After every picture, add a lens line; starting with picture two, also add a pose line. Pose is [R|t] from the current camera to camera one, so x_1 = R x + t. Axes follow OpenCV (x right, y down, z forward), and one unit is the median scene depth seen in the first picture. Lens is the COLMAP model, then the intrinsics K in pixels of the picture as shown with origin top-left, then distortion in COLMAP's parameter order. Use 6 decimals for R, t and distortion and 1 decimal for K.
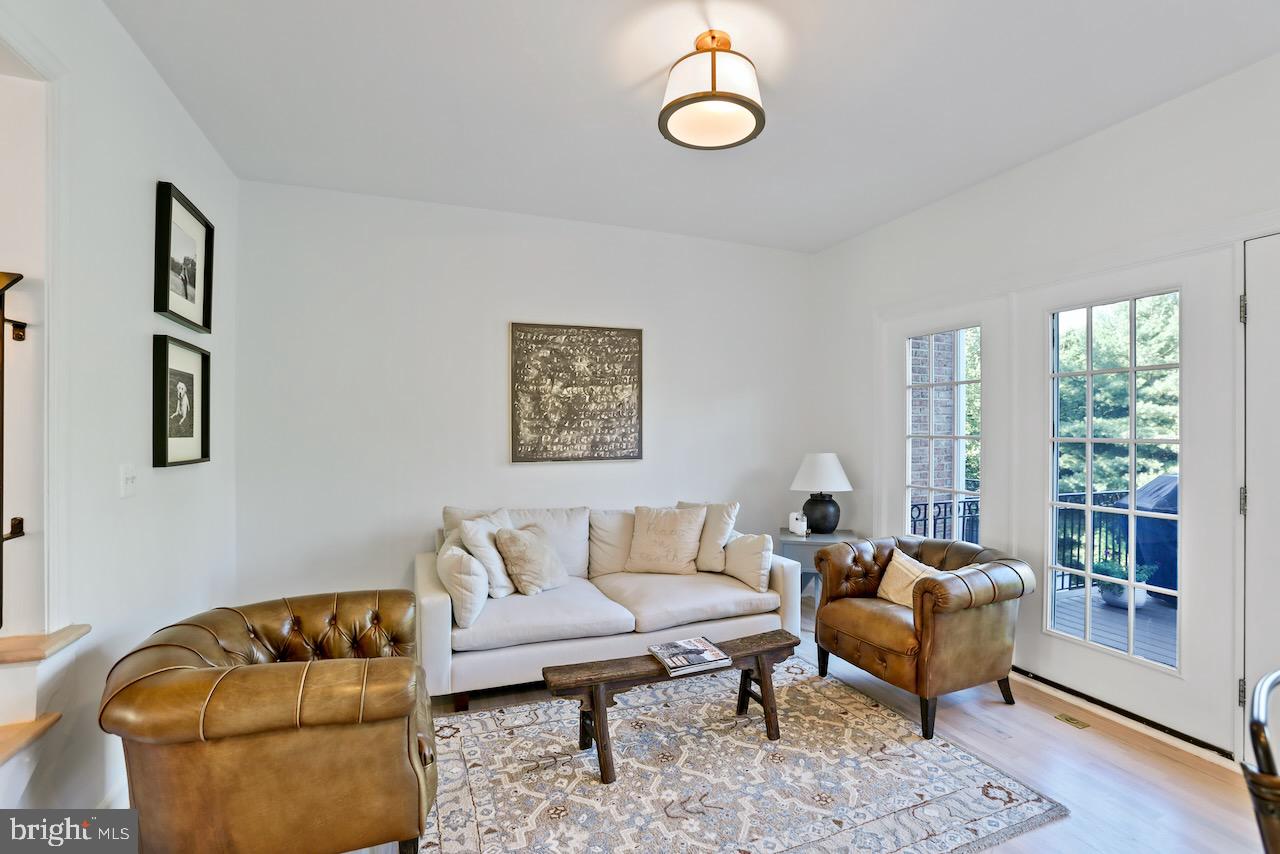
lens RADIAL K [[586.6, 0, 640.5], [0, 586.6, 420.9], [0, 0, 1]] dist [-0.080977, 0.033298]
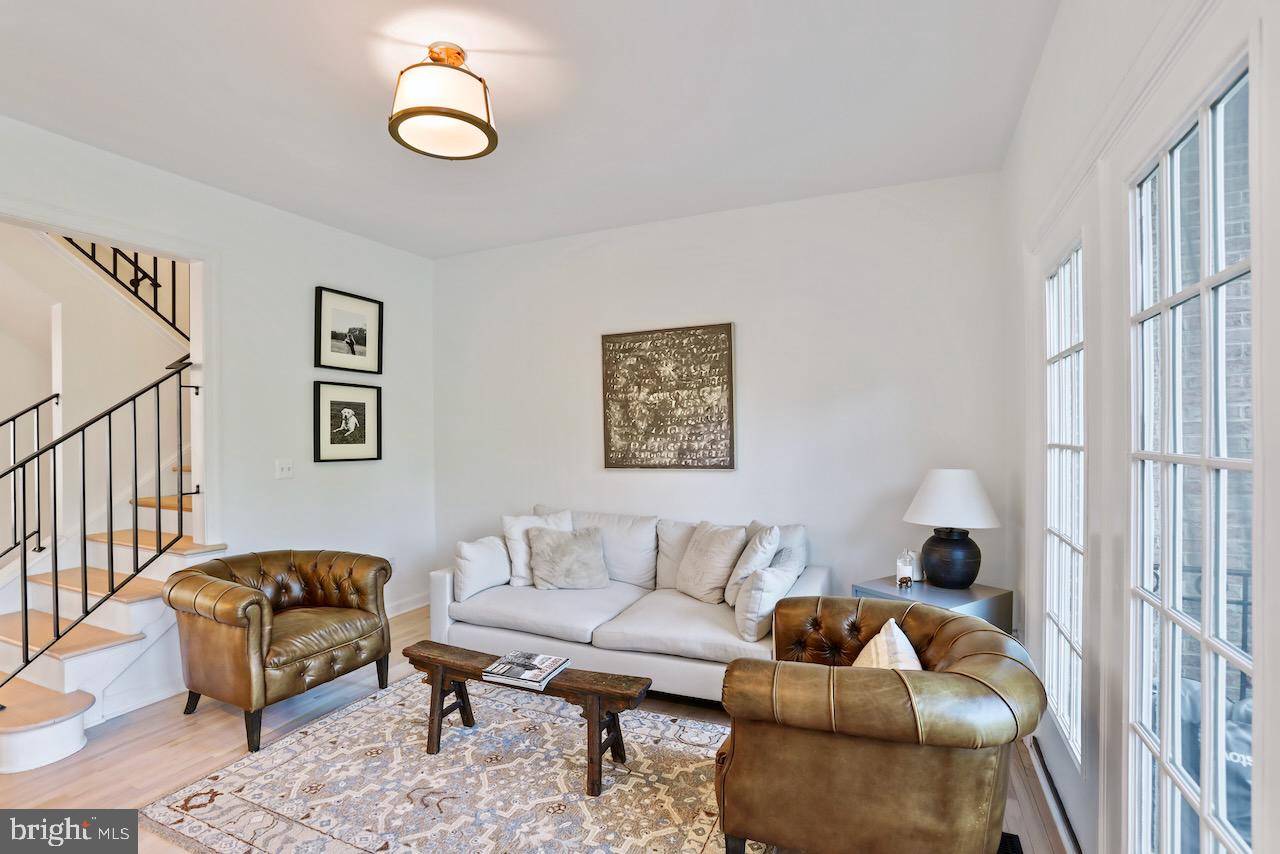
lens RADIAL K [[600.9, 0, 623.1], [0, 600.9, 432.4], [0, 0, 1]] dist [-0.085289, 0.046882]
pose [[0.689191, -0.008864, -0.724525, 0.573341], [0.018545, 0.999813, 0.005408, 0.001668], [0.724342, -0.017164, 0.689227, 0.269897]]
